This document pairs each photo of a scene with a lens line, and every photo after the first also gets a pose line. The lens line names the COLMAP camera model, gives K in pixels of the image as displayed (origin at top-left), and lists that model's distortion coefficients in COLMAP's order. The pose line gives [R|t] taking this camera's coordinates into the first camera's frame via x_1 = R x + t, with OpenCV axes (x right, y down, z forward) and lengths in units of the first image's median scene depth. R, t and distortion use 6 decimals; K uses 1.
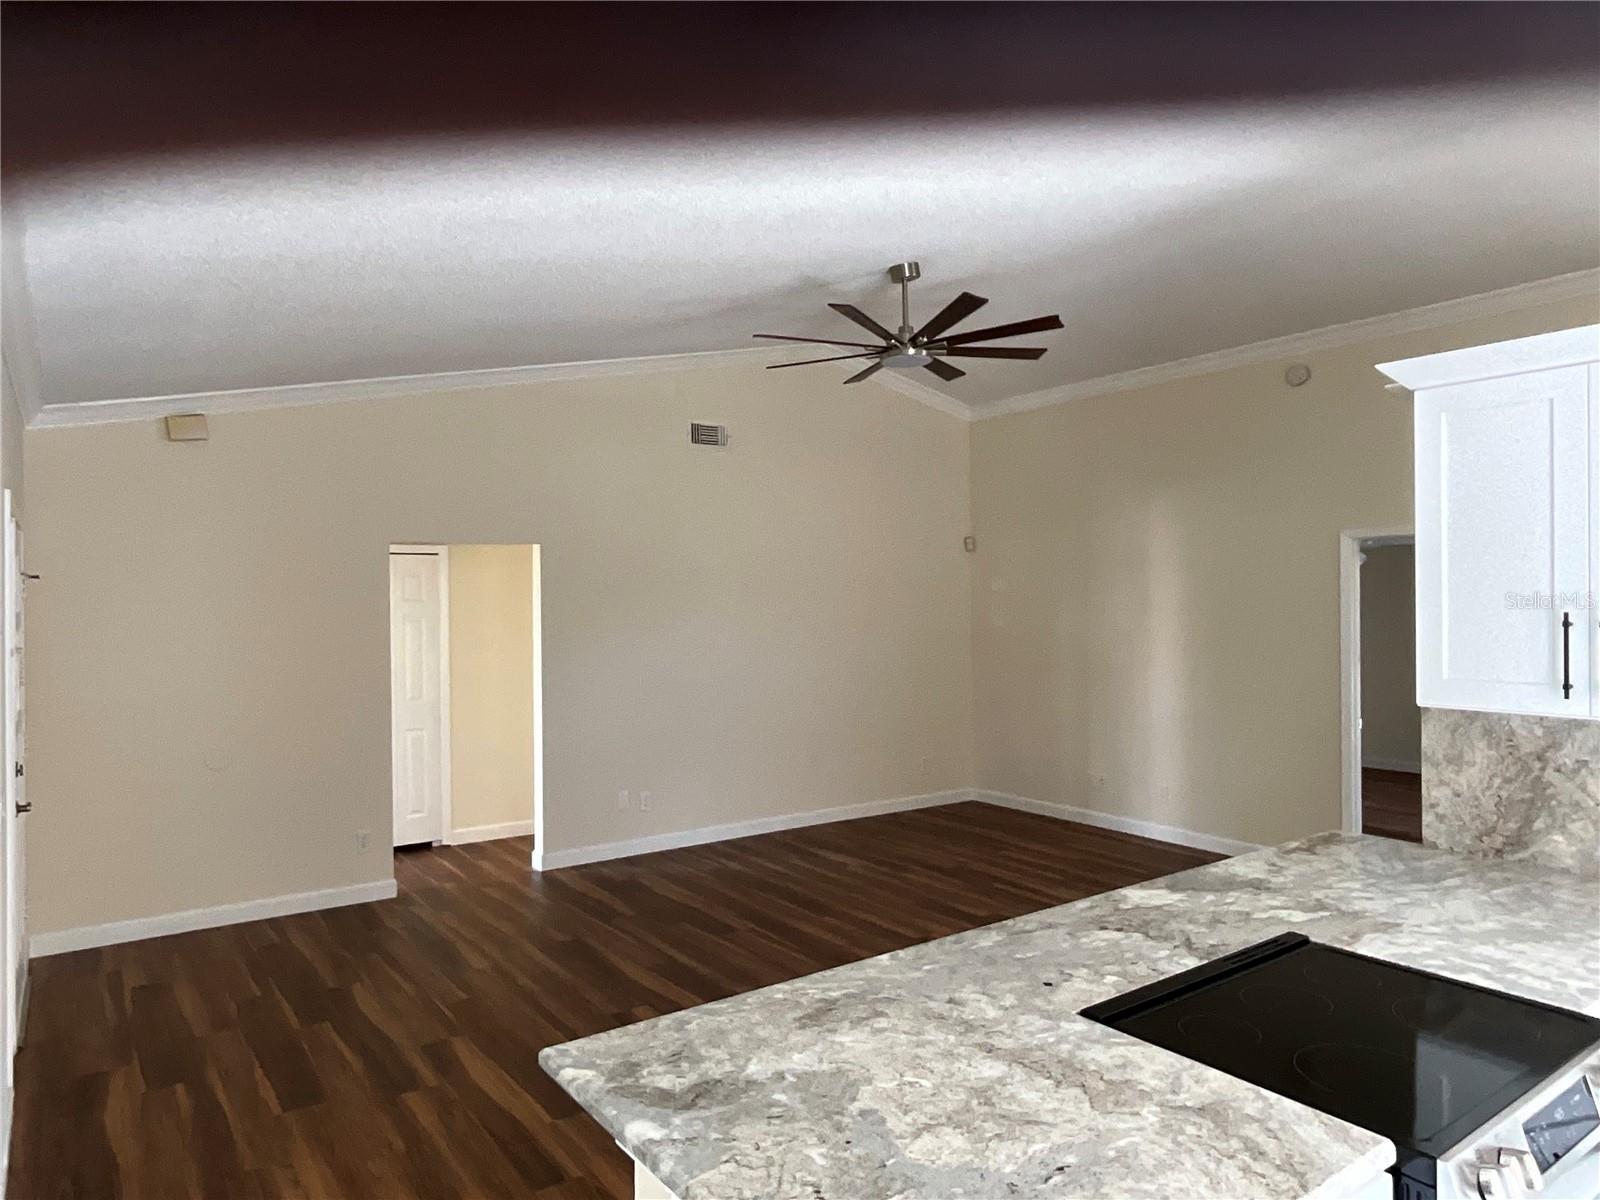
lens RADIAL K [[1023.7, 0, 802.2], [0, 1023.7, 601.7], [0, 0, 1]] dist [-0.018466, 0.011624]
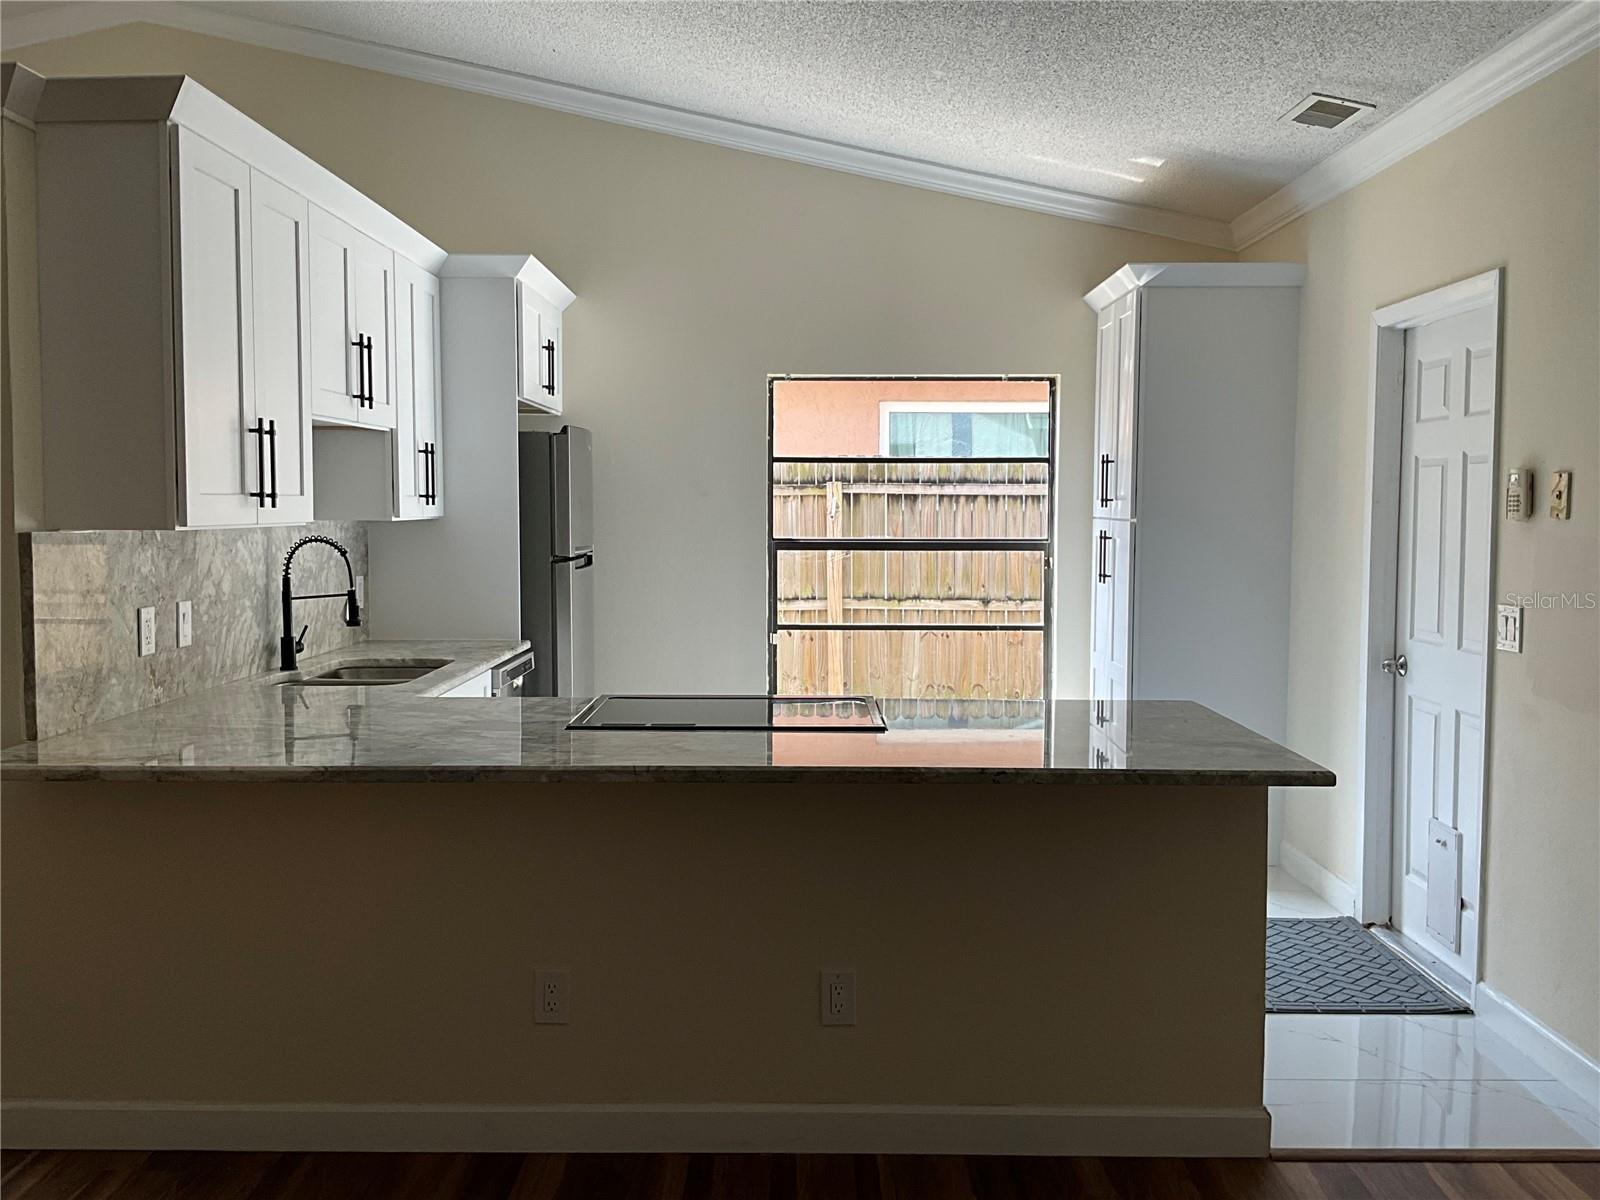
lens RADIAL K [[1435.2, 0, 800.3], [0, 1435.2, 597.3], [0, 0, 1]] dist [-0.001159, 0.001405]
pose [[-0.807342, -0.034596, 0.589068, -0.426914], [0.003554, 0.997977, 0.063483, 0.083592], [-0.590073, 0.053346, -0.805586, 1.573015]]
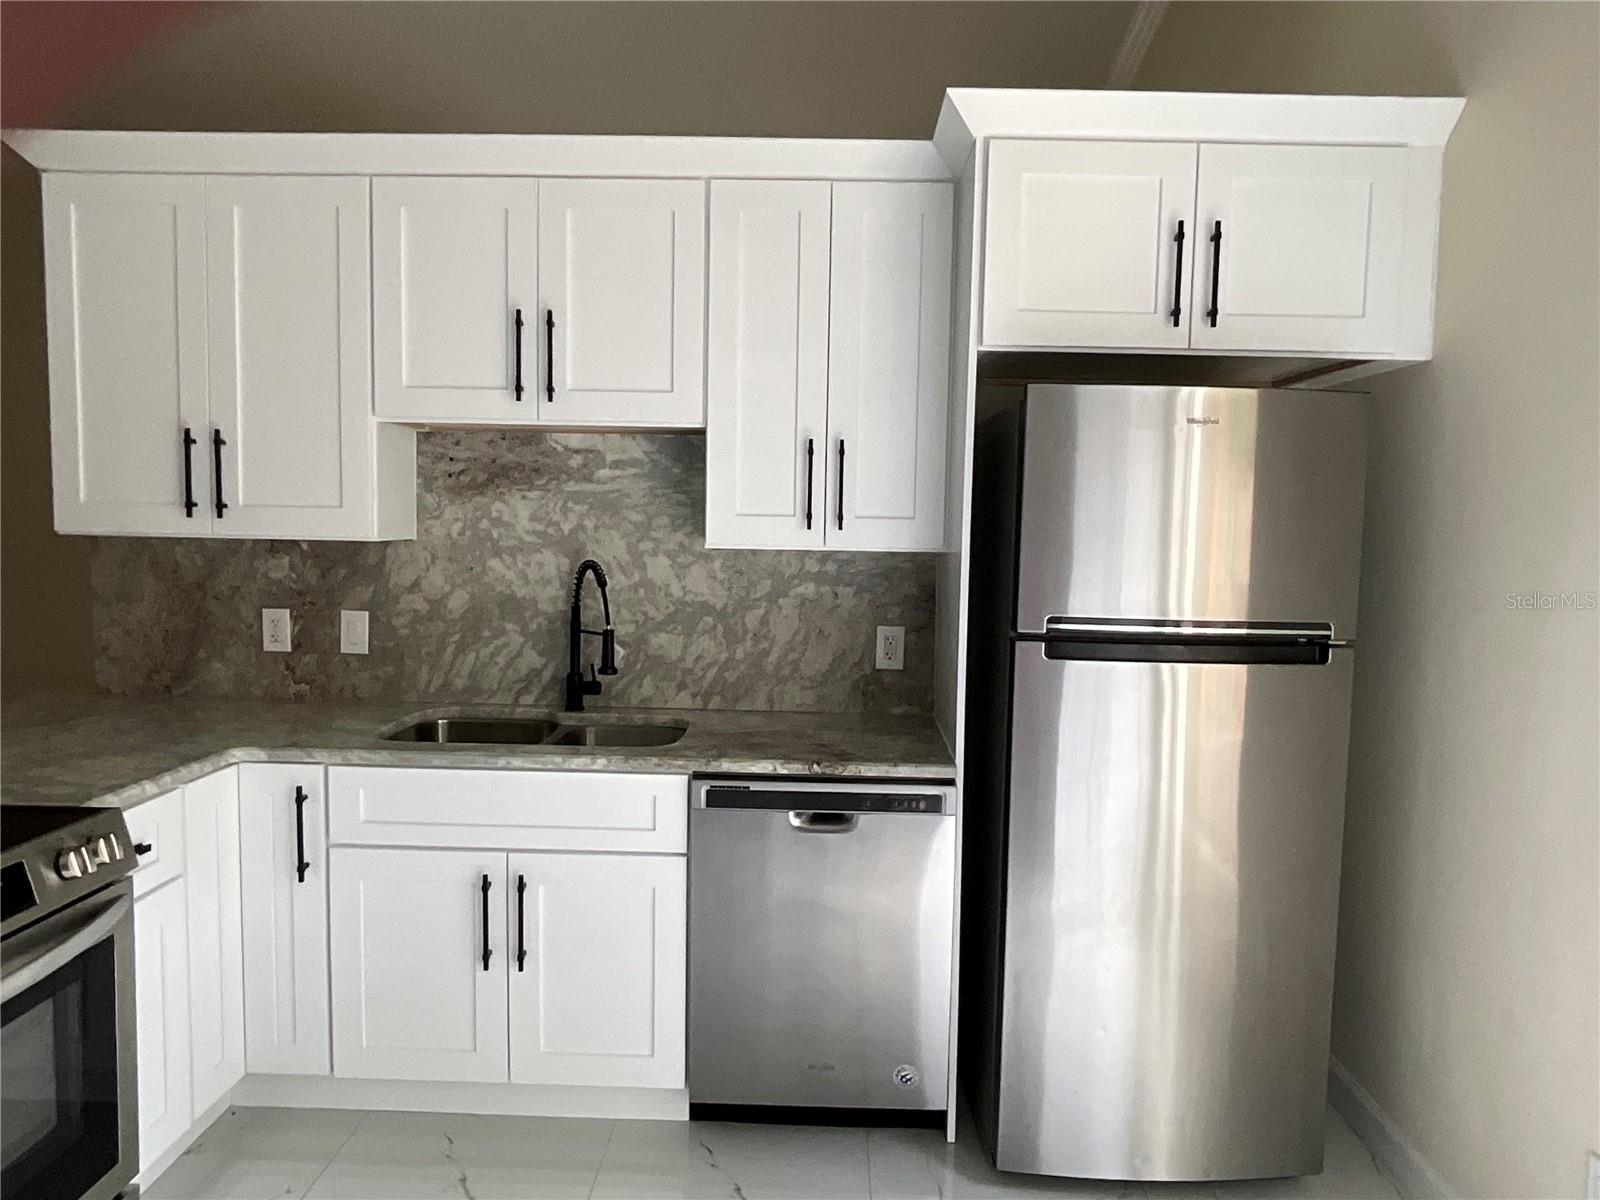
lens RADIAL K [[1064.8, 0, 804.6], [0, 1064.8, 600.9], [0, 0, 1]] dist [-0.007416, -0.004539]
pose [[0.599437, -0.039860, 0.799429, 0.244677], [-0.024026, 0.997413, 0.067747, 0.080659], [-0.800061, -0.059817, 0.596929, -0.085659]]
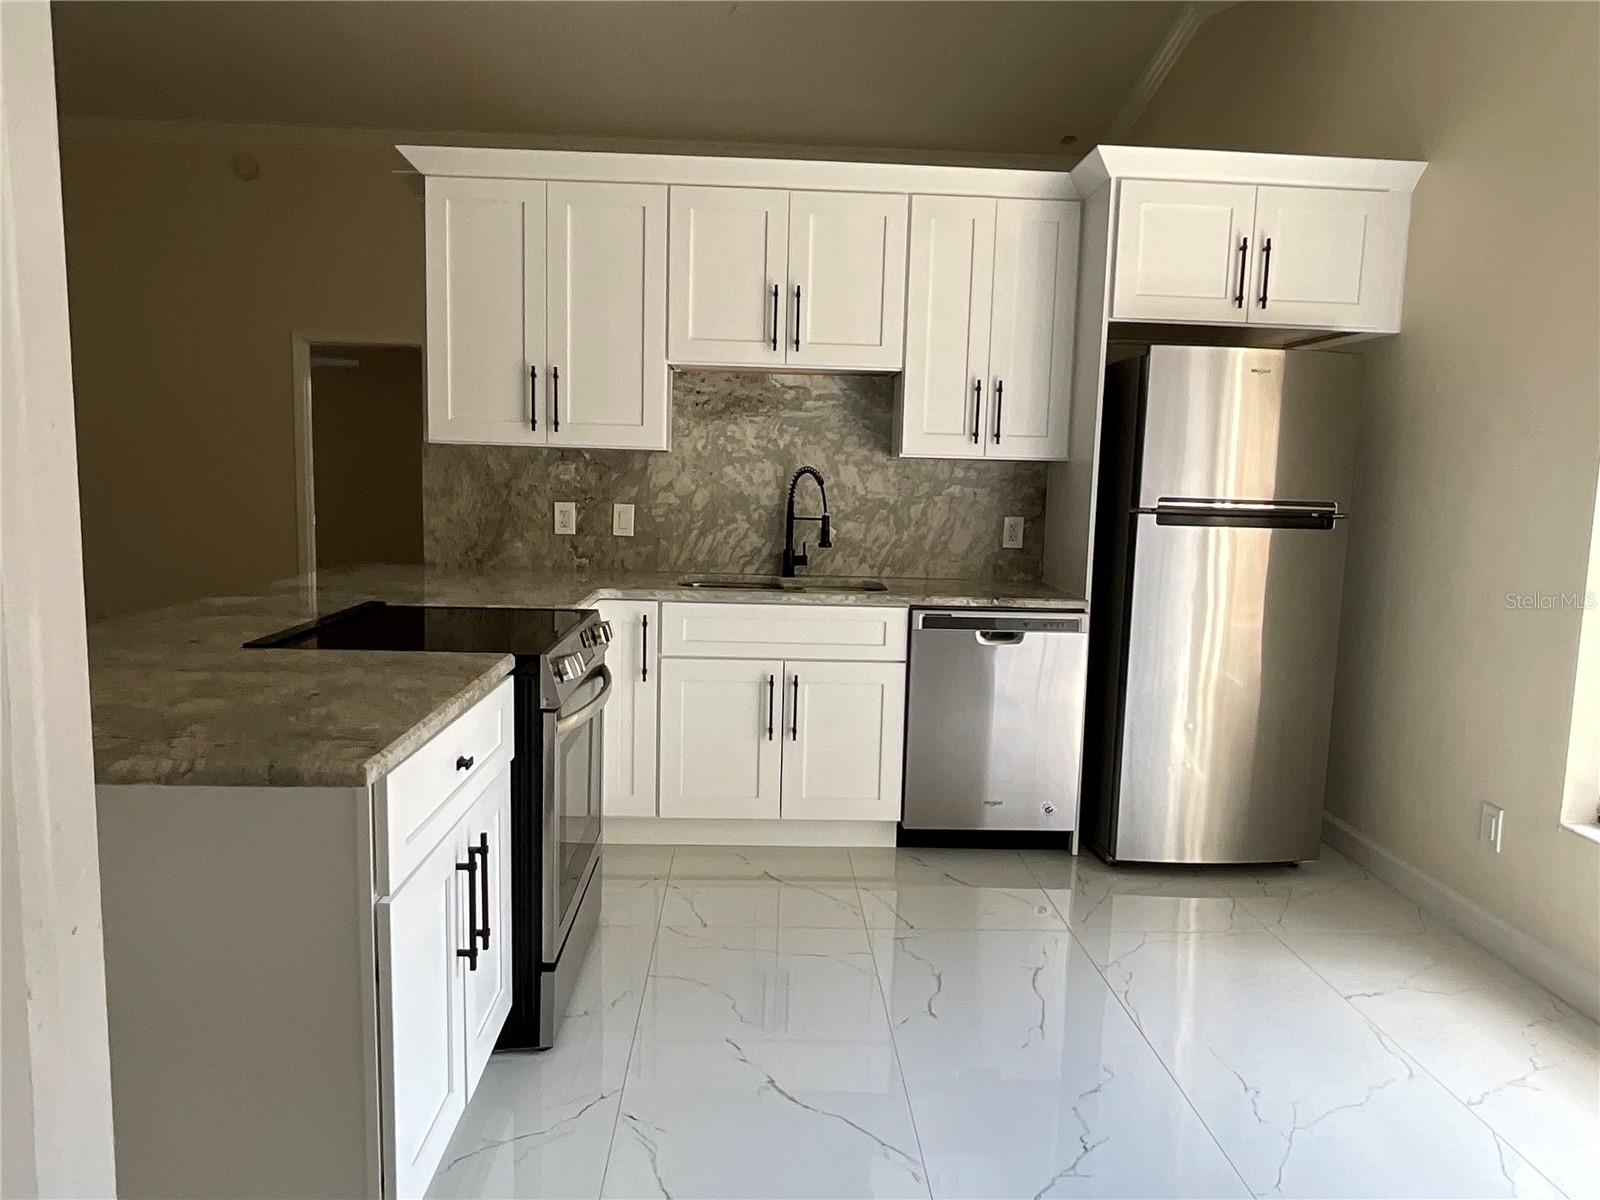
lens RADIAL K [[1064.8, 0, 802.6], [0, 1064.8, 606.5], [0, 0, 1]] dist [-0.007416, -0.004539]
pose [[0.543811, -0.080155, 0.835371, -0.232834], [-0.031101, 0.992819, 0.115509, 0.133751], [-0.838632, -0.088796, 0.537413, -0.083503]]
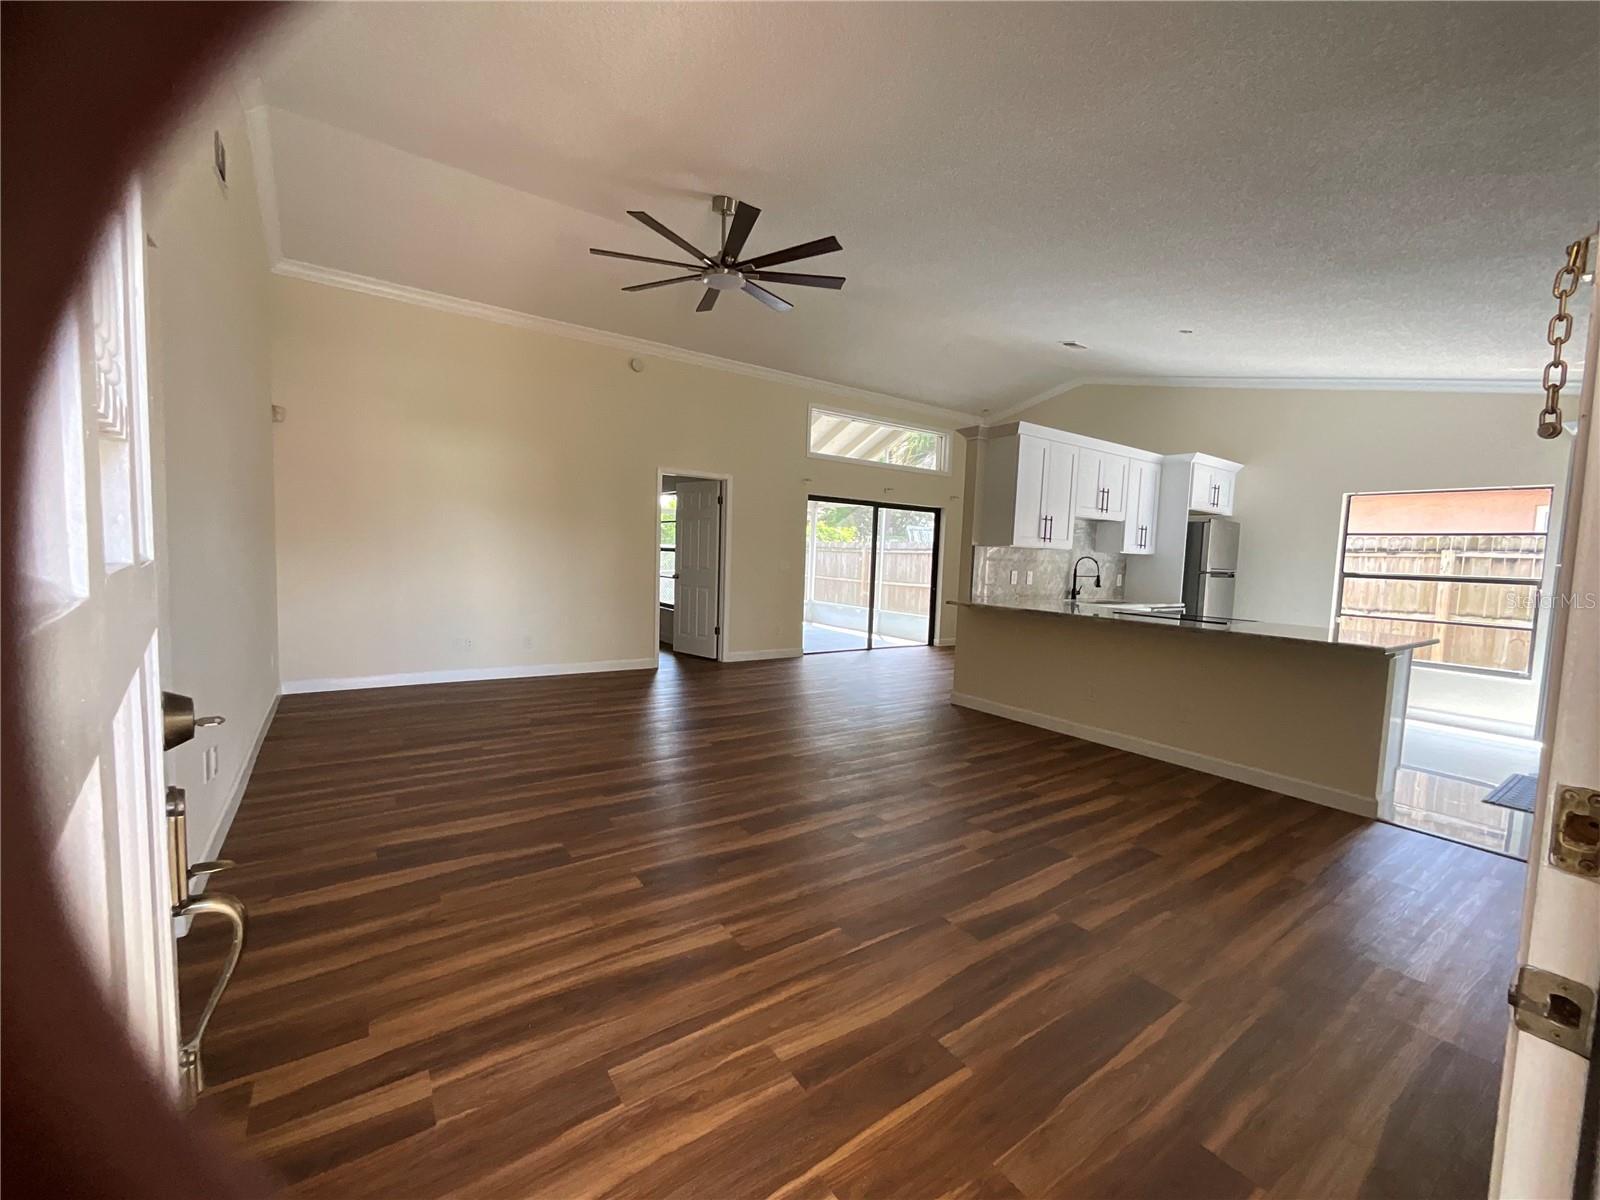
lens RADIAL K [[645.0, 0, 809.2], [0, 645.0, 598.8], [0, 0, 1]] dist [0.004015, 0.000306]
pose [[0.009774, -0.062335, 0.998007, -1.189872], [-0.037324, 0.997337, 0.062659, 0.153741], [-0.999255, -0.037862, 0.007421, 1.511122]]
